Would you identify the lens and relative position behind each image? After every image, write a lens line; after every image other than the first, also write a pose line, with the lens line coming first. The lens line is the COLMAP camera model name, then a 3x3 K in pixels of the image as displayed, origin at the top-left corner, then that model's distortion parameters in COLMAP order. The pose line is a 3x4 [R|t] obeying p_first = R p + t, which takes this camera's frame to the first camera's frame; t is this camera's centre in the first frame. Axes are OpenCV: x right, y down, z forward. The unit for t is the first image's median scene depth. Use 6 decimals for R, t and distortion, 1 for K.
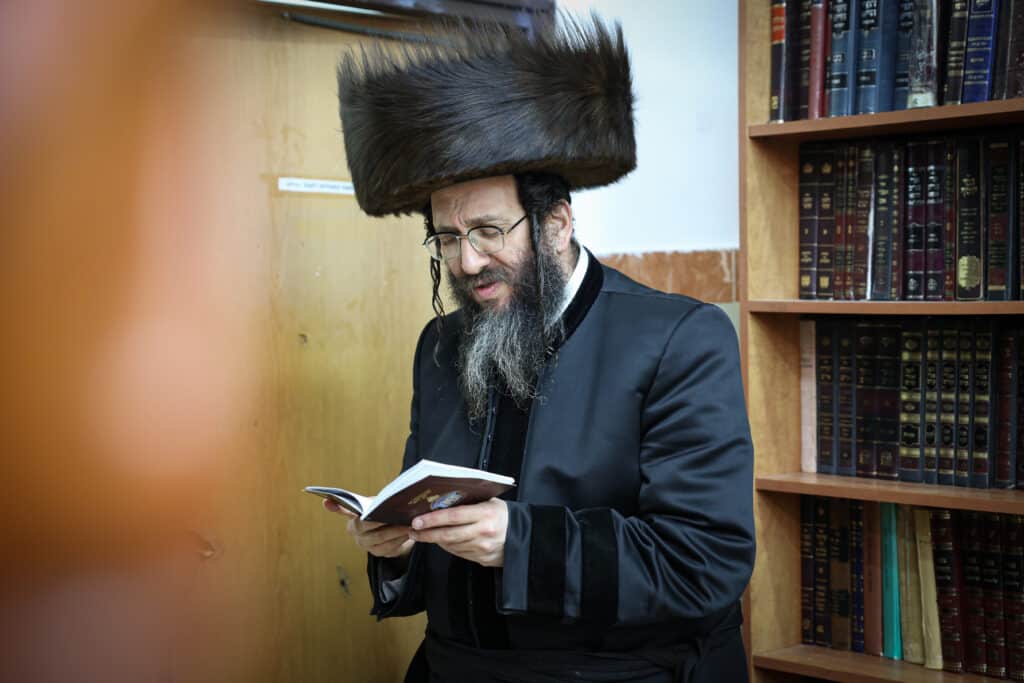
lens RADIAL K [[1753.8, 0, 517.7], [0, 1753.8, 338.1], [0, 0, 1]] dist [0.211716, 0.000000]
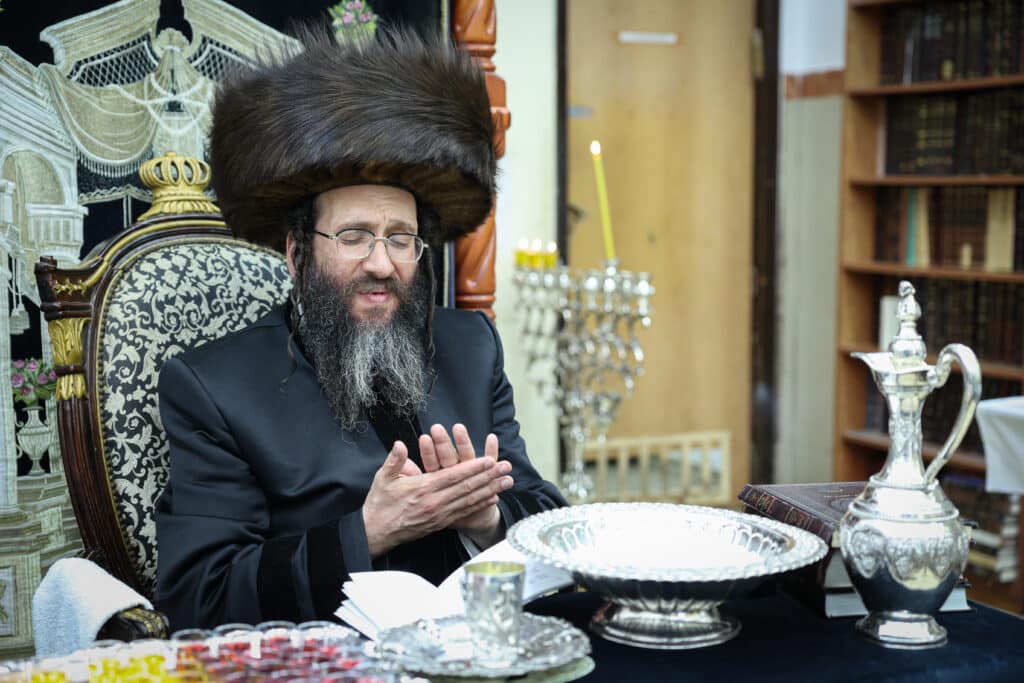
lens RADIAL K [[1624.3, 0, 509.6], [0, 1624.3, 341.8], [0, 0, 1]] dist [0.206164, 0.000000]
pose [[0.959533, 0.042161, -0.278424, 0.298274], [-0.019213, 0.996226, 0.084643, 0.117318], [0.280942, -0.075868, 0.956721, -0.941983]]
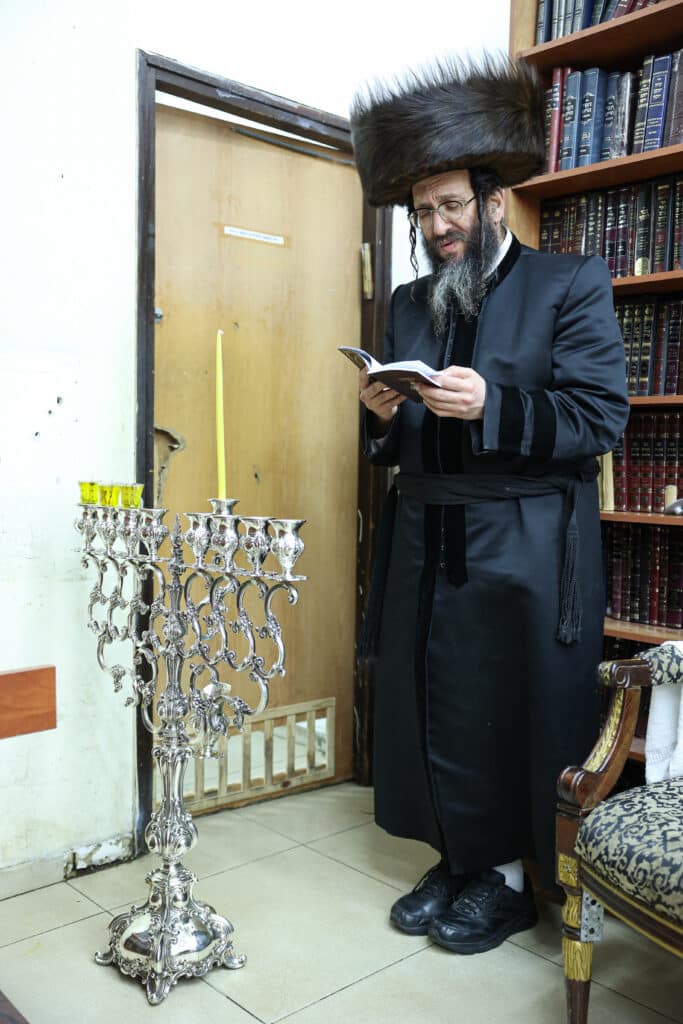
lens RADIAL K [[966.2, 0, 339.6], [0, 966.2, 511.3], [0, 0, 1]] dist [0.002236, 0.000000]
pose [[0.999165, 0.033864, -0.022842, 0.002999], [-0.032946, 0.998678, 0.039444, 0.156159], [0.024148, -0.038659, 0.998961, 0.092020]]
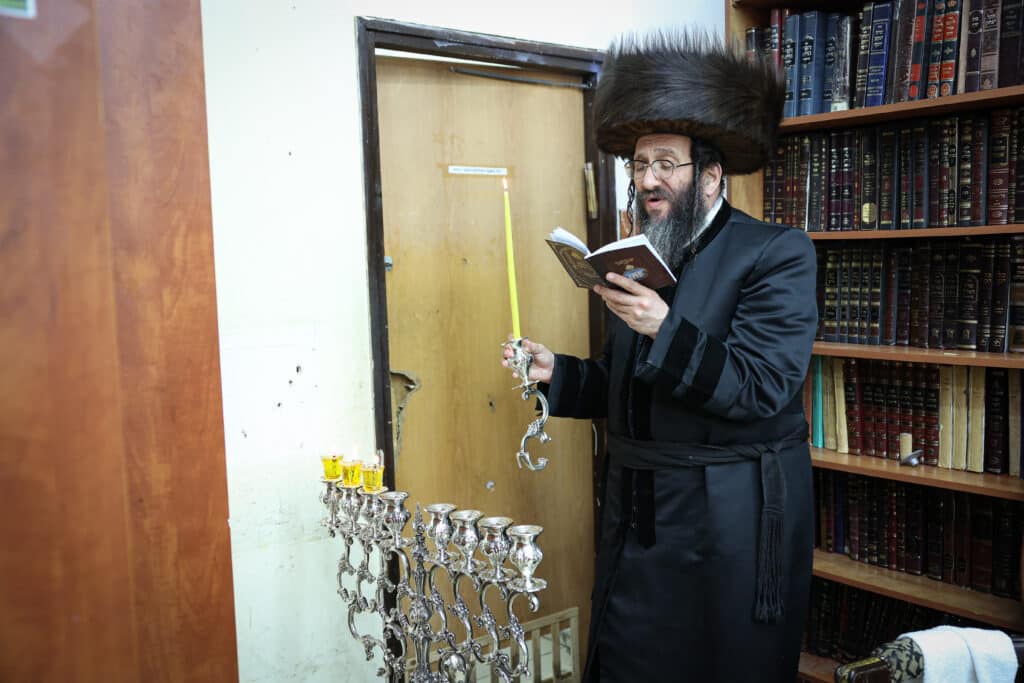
lens RADIAL K [[966.2, 0, 514.9], [0, 966.2, 338.7], [0, 0, 1]] dist [0.002236, 0.000000]
pose [[0.996531, -0.008762, -0.082759, 0.002968], [0.015015, 0.997053, 0.075233, 0.006030], [0.081856, -0.076215, 0.993726, 0.083294]]
